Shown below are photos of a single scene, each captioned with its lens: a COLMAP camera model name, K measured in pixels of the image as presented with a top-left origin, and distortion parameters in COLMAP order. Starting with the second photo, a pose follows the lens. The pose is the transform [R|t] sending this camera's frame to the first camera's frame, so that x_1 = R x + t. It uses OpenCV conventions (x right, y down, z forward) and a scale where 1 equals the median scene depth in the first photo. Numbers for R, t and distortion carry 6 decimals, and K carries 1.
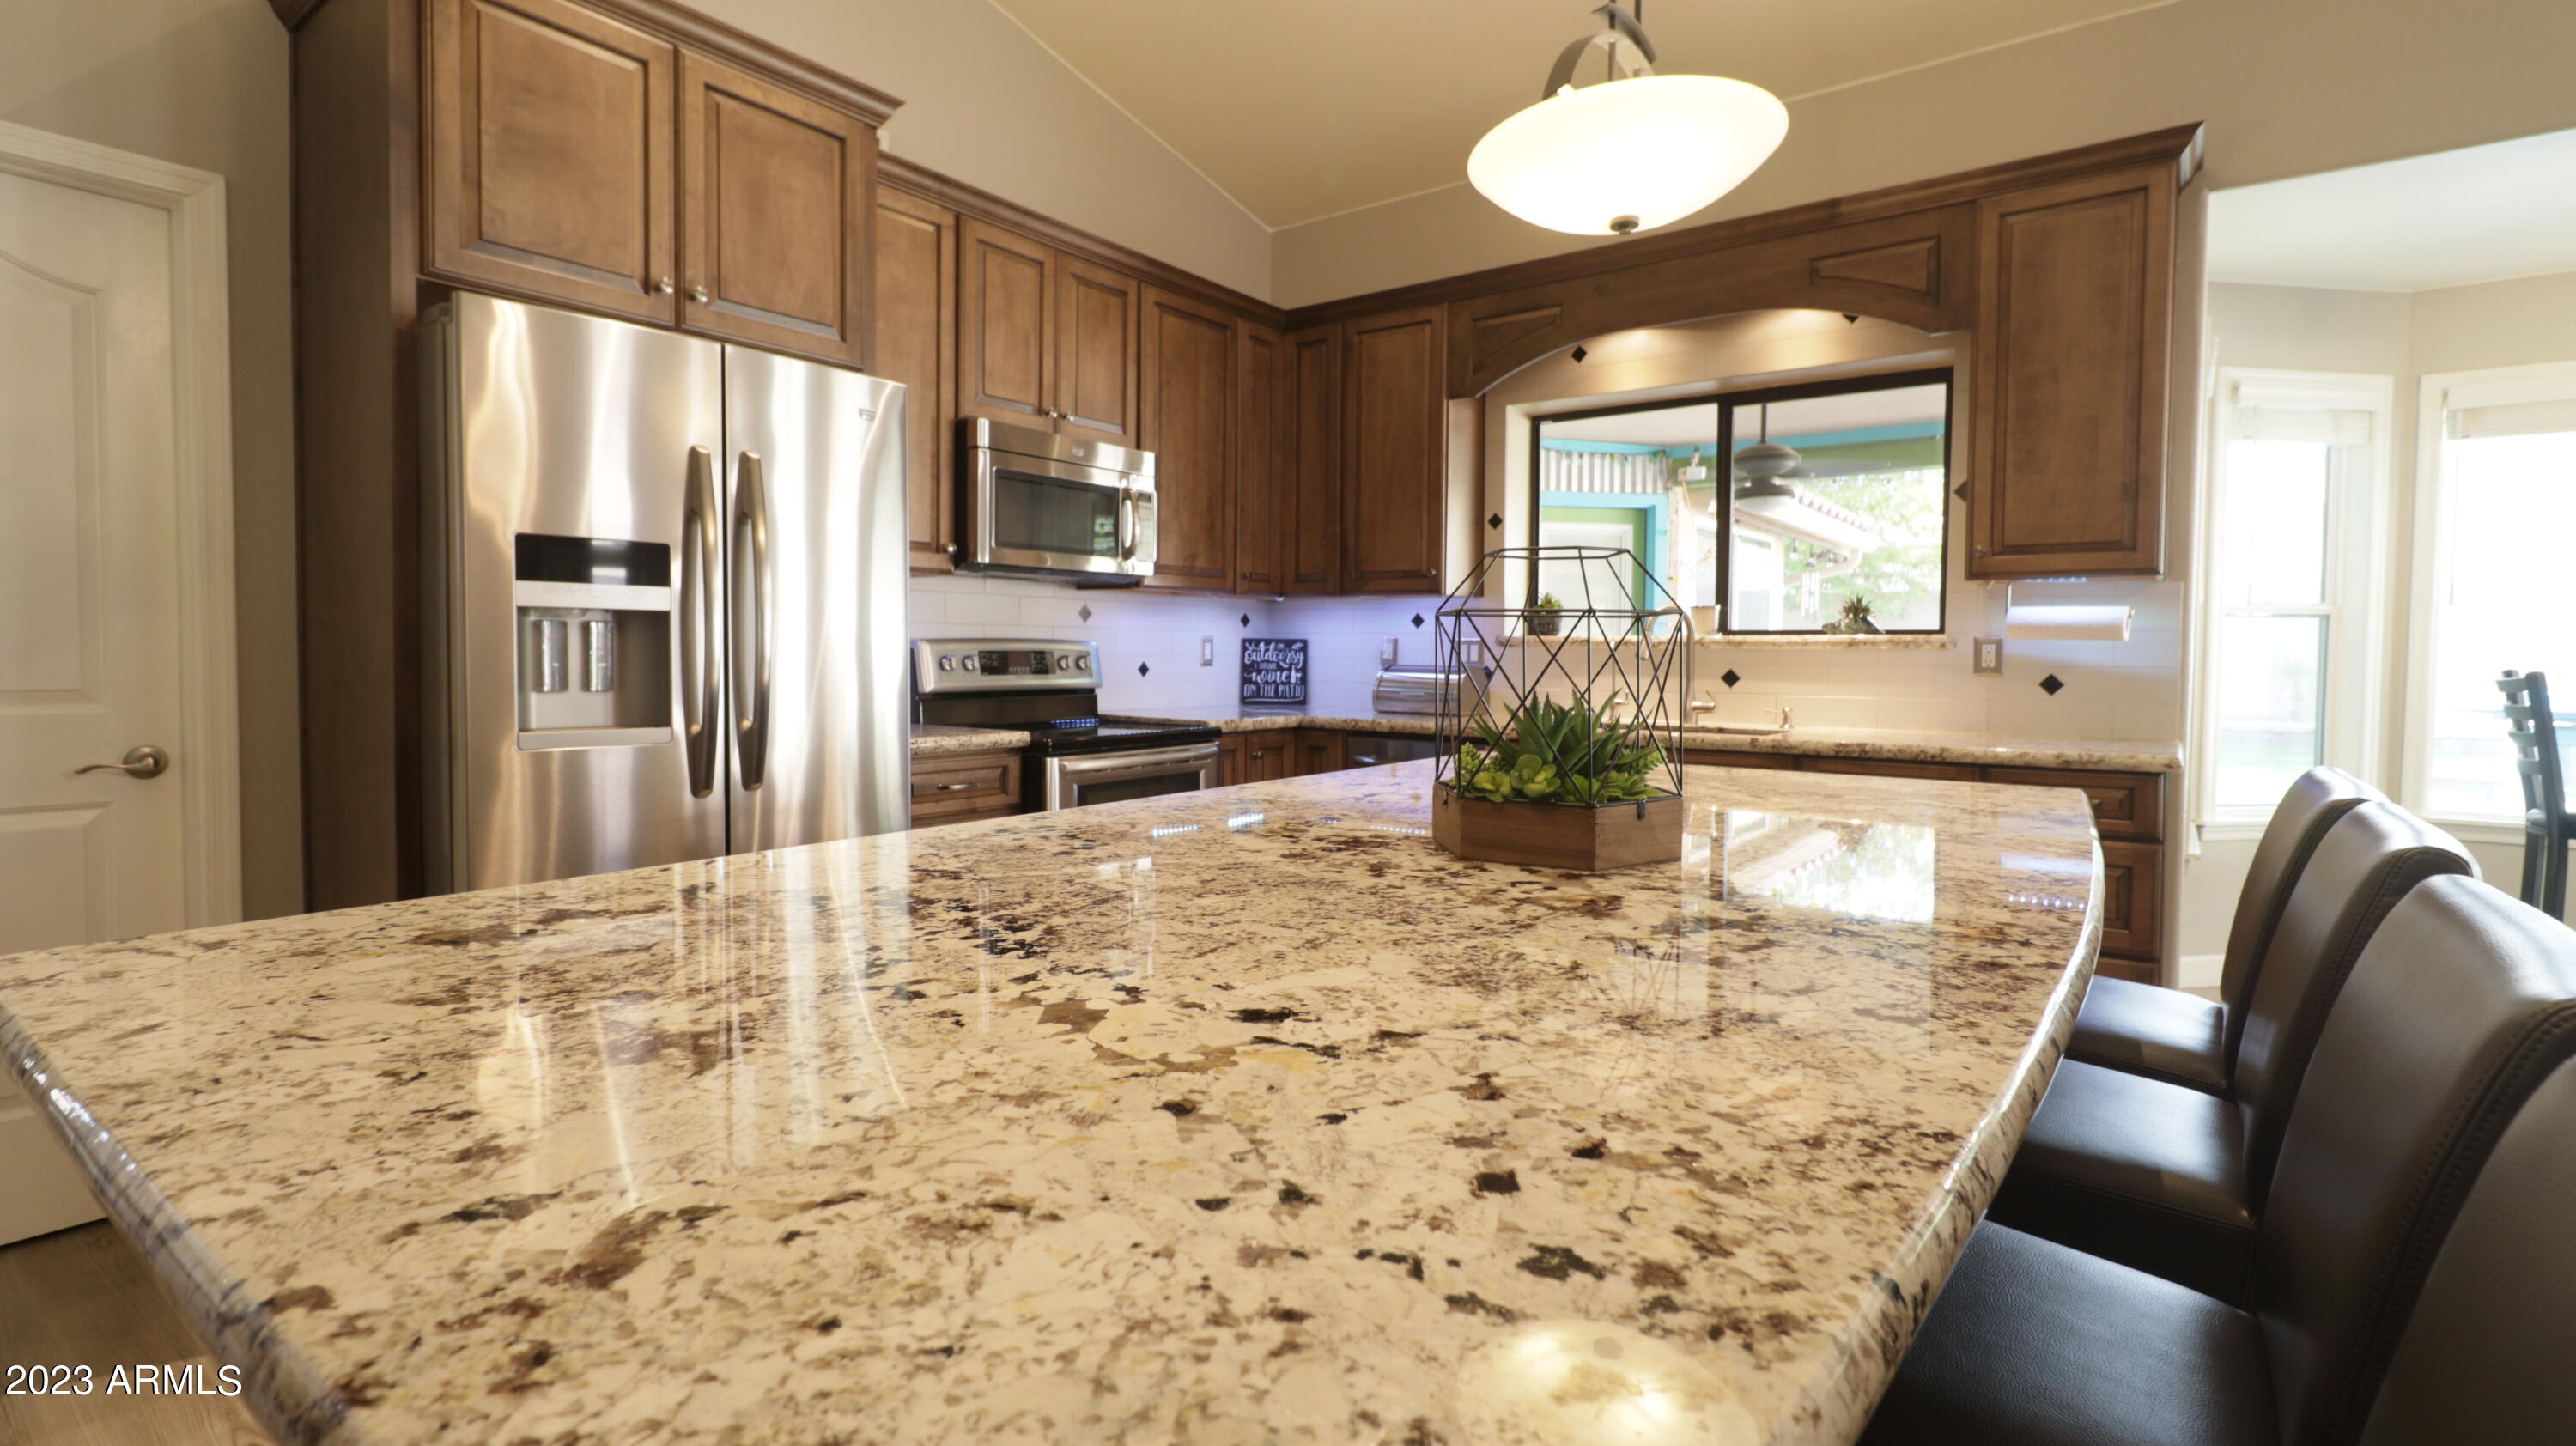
lens RADIAL K [[1182.0, 0, 1295.6], [0, 1182.0, 695.2], [0, 0, 1]] dist [0.001616, -0.001015]
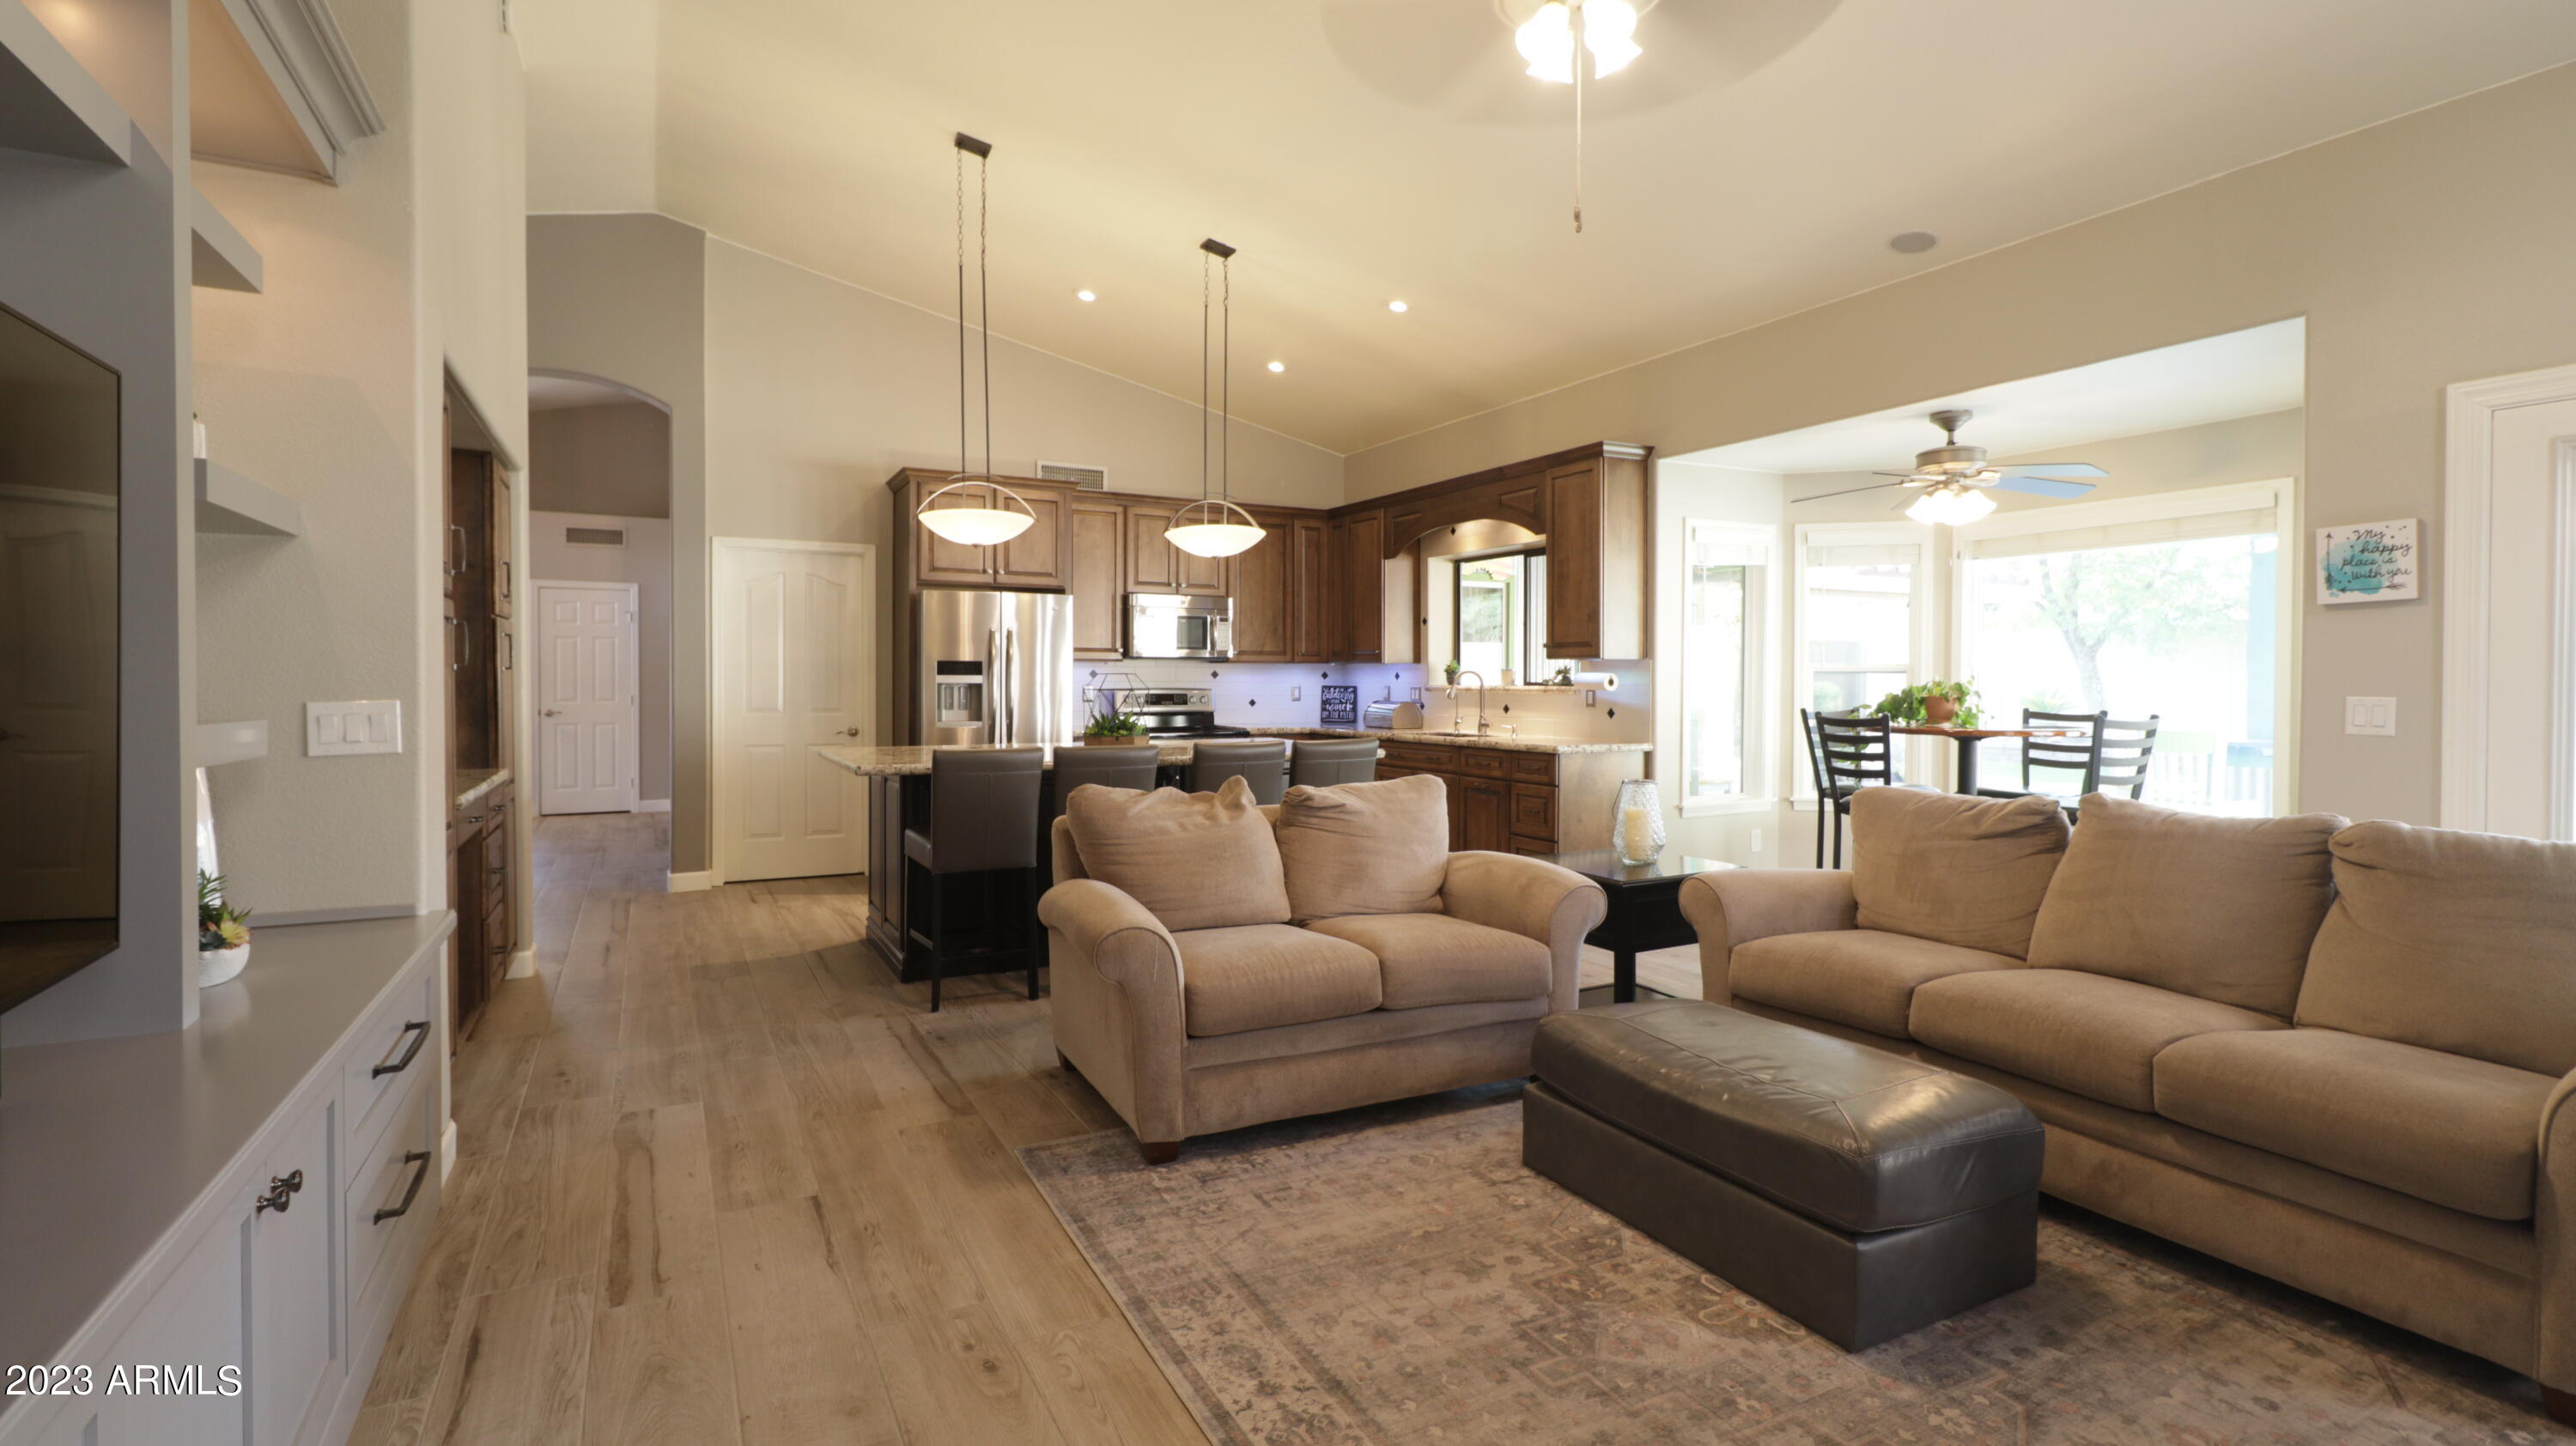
lens RADIAL K [[1182.0, 0, 1291.4], [0, 1182.0, 698.3], [0, 0, 1]] dist [0.001616, -0.001015]
pose [[0.902171, 0.002959, -0.431368, 1.035640], [-0.013493, 0.999681, -0.021361, 0.015210], [0.431167, 0.025091, 0.901923, -0.963531]]
